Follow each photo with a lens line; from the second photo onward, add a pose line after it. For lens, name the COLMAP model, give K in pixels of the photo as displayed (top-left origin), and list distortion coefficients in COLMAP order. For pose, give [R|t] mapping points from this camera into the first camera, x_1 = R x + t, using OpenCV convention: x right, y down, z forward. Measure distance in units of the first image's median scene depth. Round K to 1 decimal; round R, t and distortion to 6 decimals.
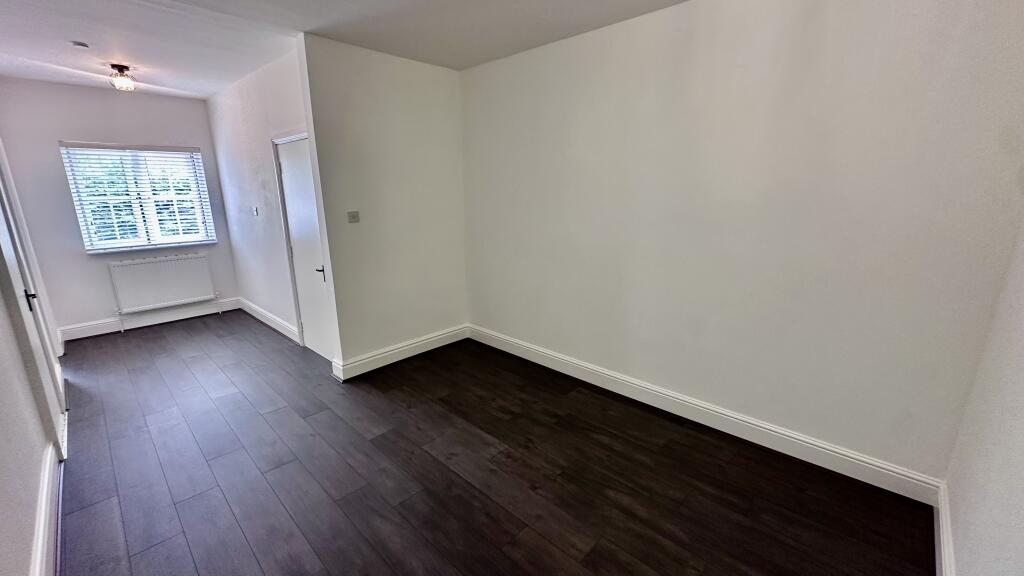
lens RADIAL K [[407.7, 0, 512.8], [0, 407.7, 286.6], [0, 0, 1]] dist [-0.000818, 0.000083]
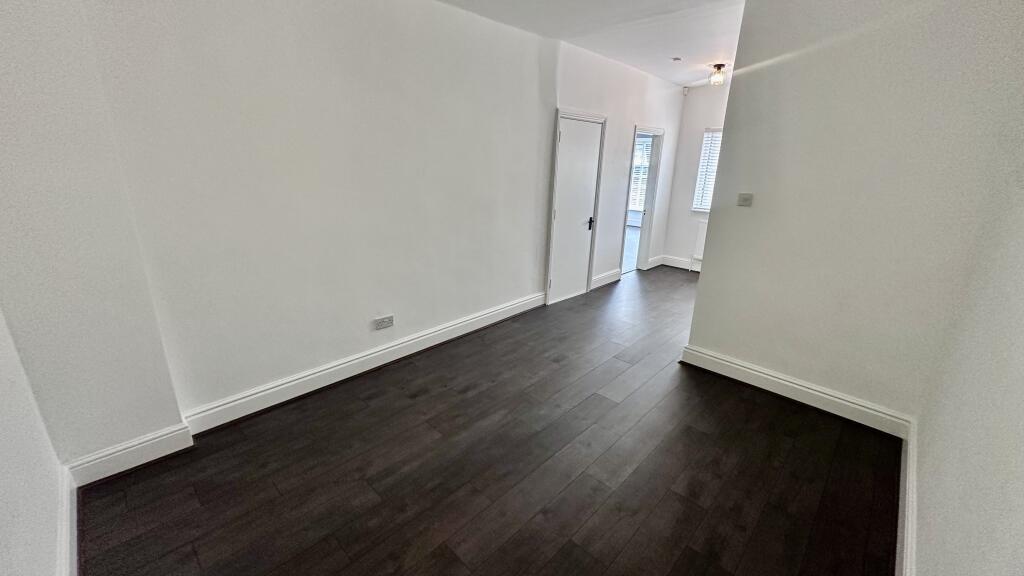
lens RADIAL K [[407.7, 0, 512.8], [0, 407.7, 286.6], [0, 0, 1]] dist [-0.000818, 0.000083]
pose [[-0.013936, 0.308213, -0.951215, 0.505396], [-0.261301, 0.917128, 0.300996, -0.135230], [0.965157, 0.252748, 0.067756, 0.512856]]
